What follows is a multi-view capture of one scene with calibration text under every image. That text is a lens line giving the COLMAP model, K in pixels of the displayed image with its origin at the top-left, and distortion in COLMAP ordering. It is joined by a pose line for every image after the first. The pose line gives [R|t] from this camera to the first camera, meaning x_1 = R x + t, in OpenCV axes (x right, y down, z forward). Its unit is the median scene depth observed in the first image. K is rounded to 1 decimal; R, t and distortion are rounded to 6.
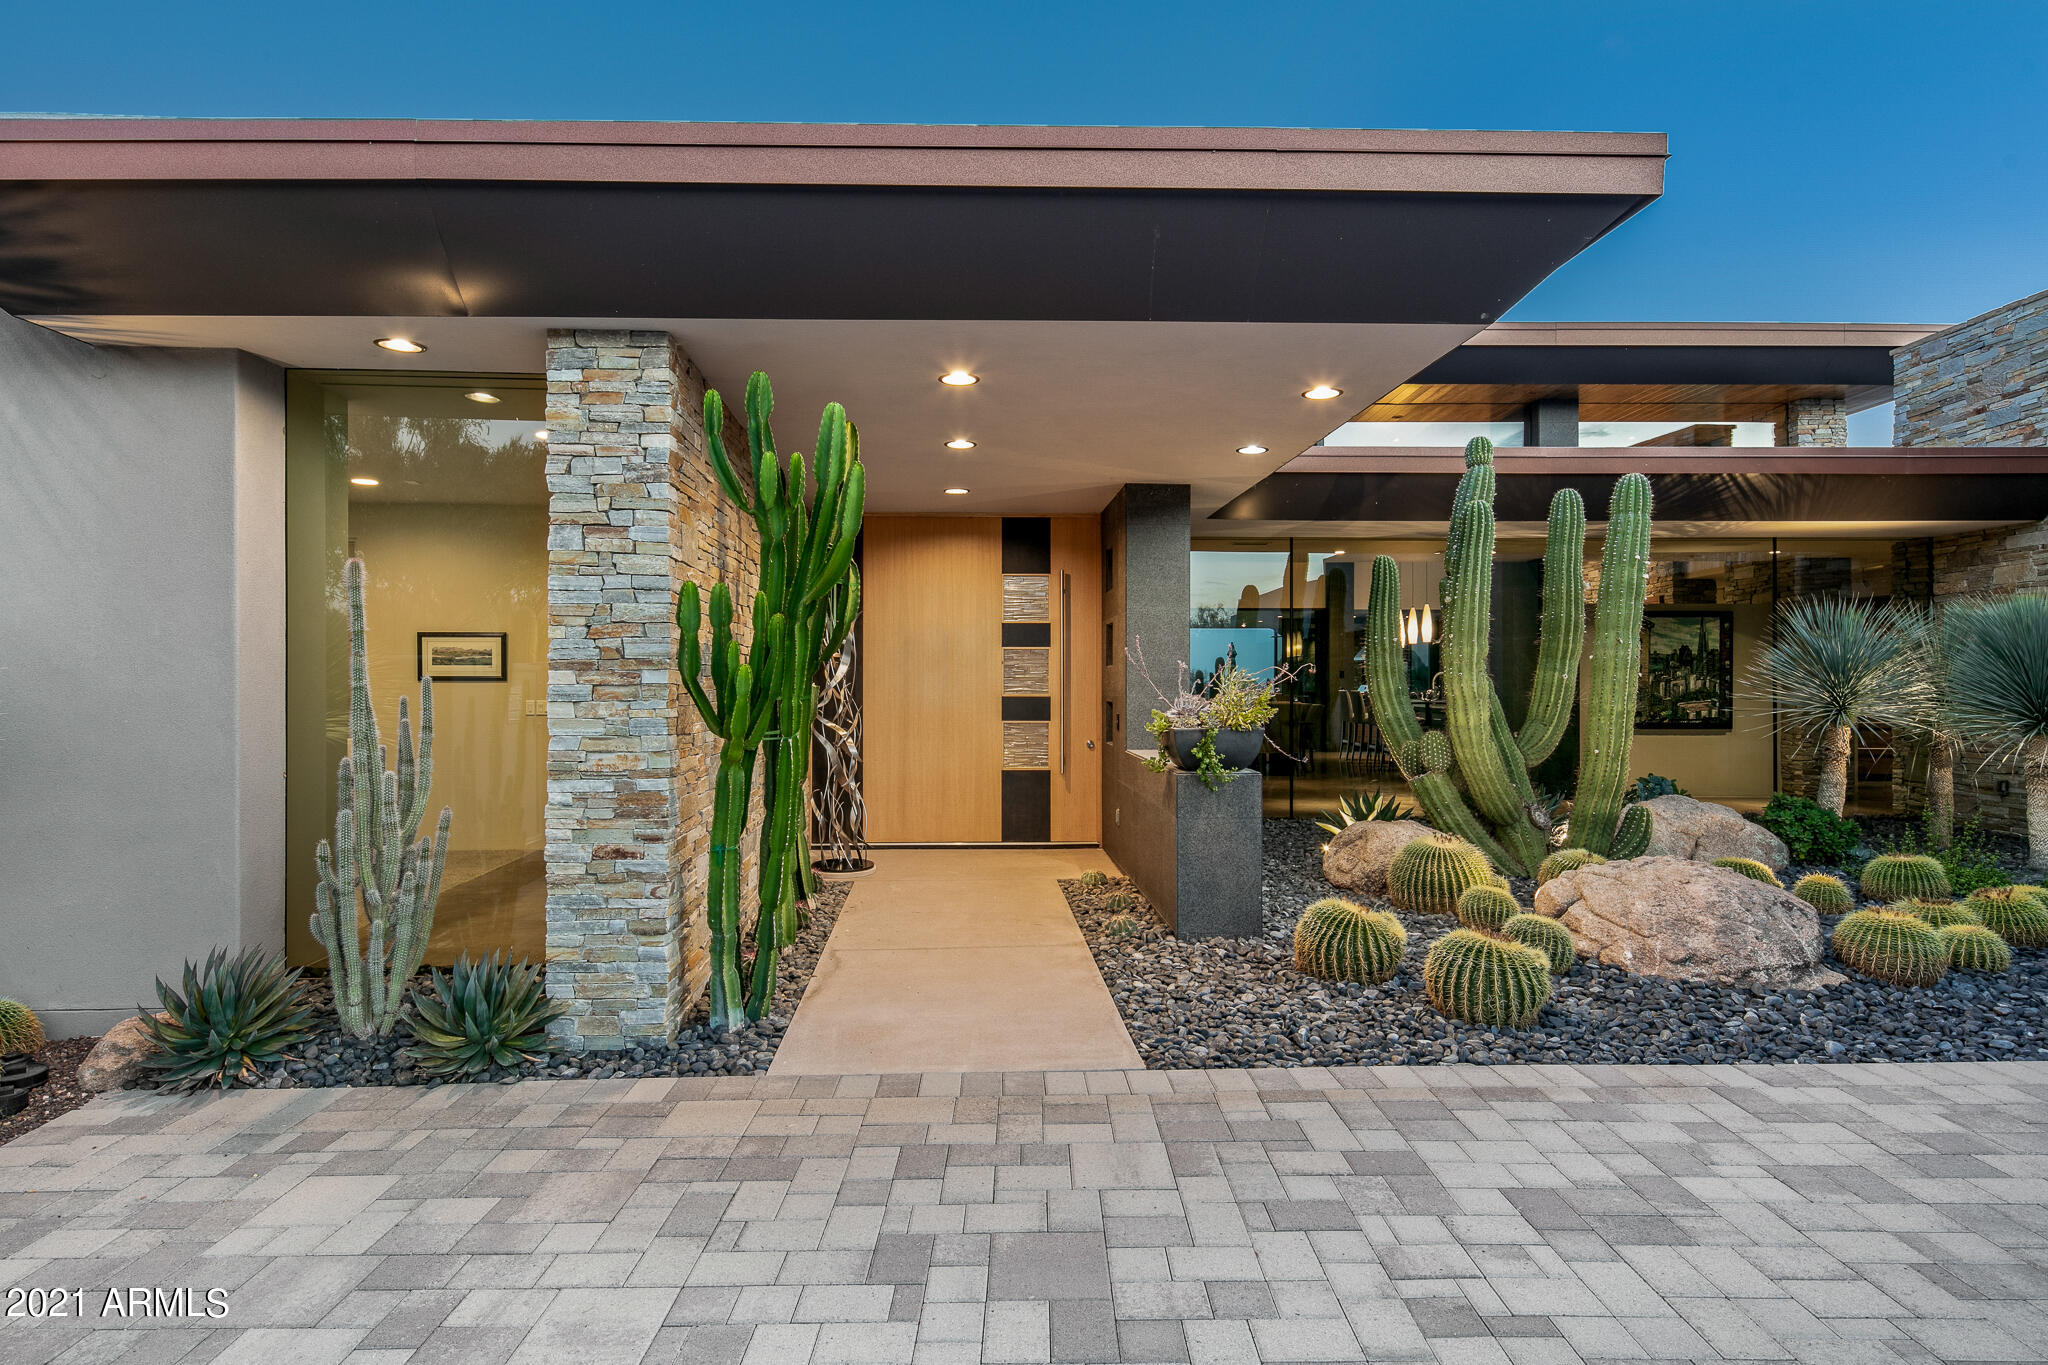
lens RADIAL K [[1052.6, 0, 1002.7], [0, 1052.6, 675.0], [0, 0, 1]] dist [0.003355, -0.002716]
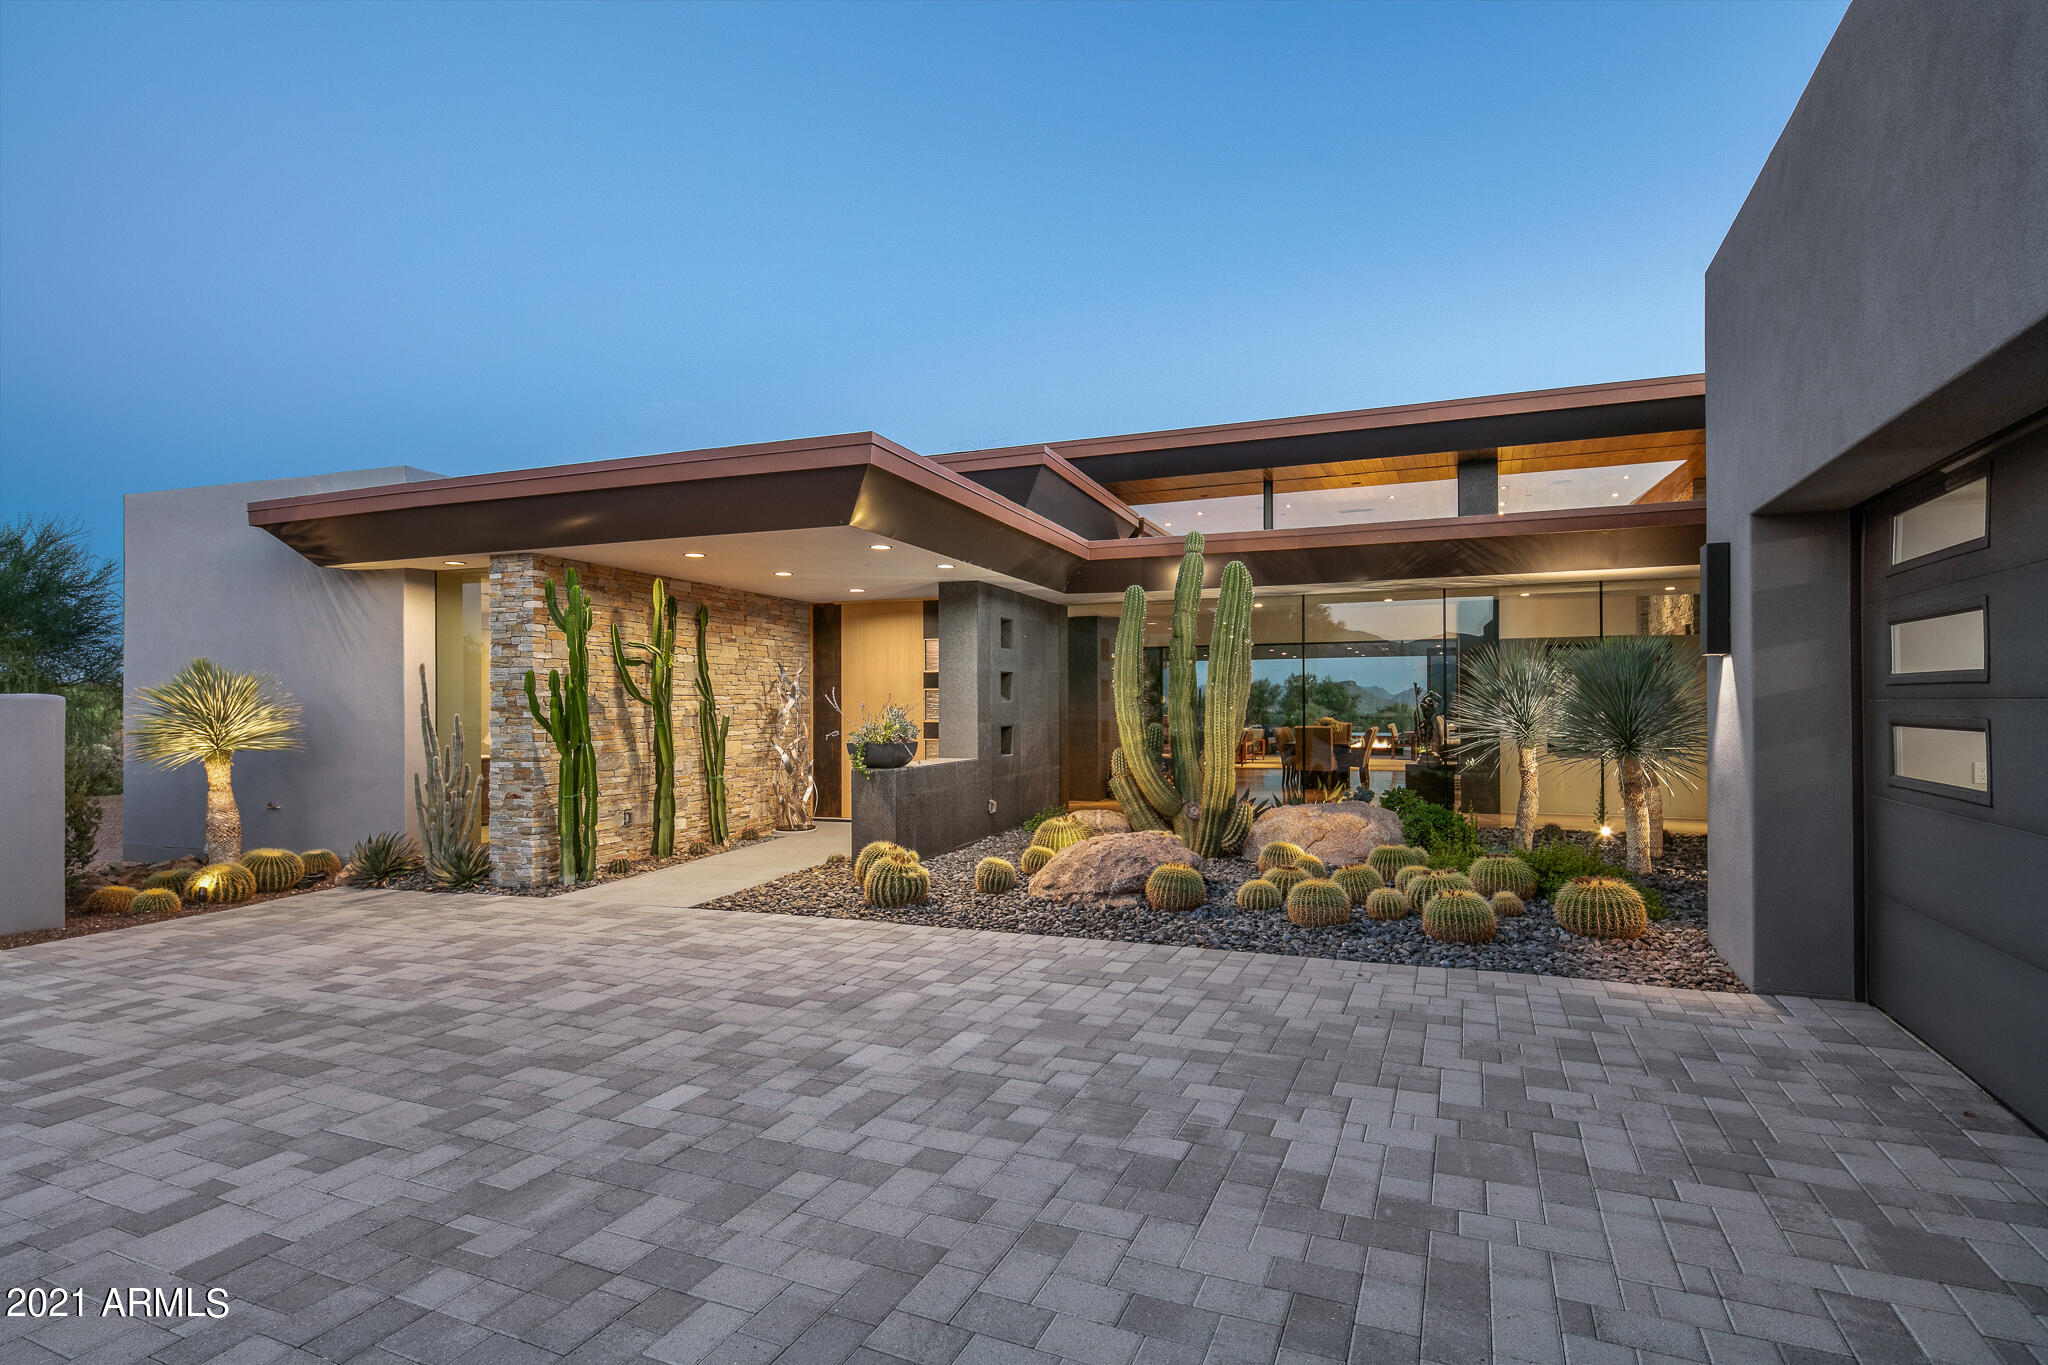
lens RADIAL K [[1002.2, 0, 1034.7], [0, 1002.2, 696.3], [0, 0, 1]] dist [0.004309, -0.003193]
pose [[0.927457, -0.007444, -0.373855, 0.932783], [0.006275, 0.999971, -0.004346, -0.013180], [0.373876, 0.001685, 0.927477, -0.340816]]
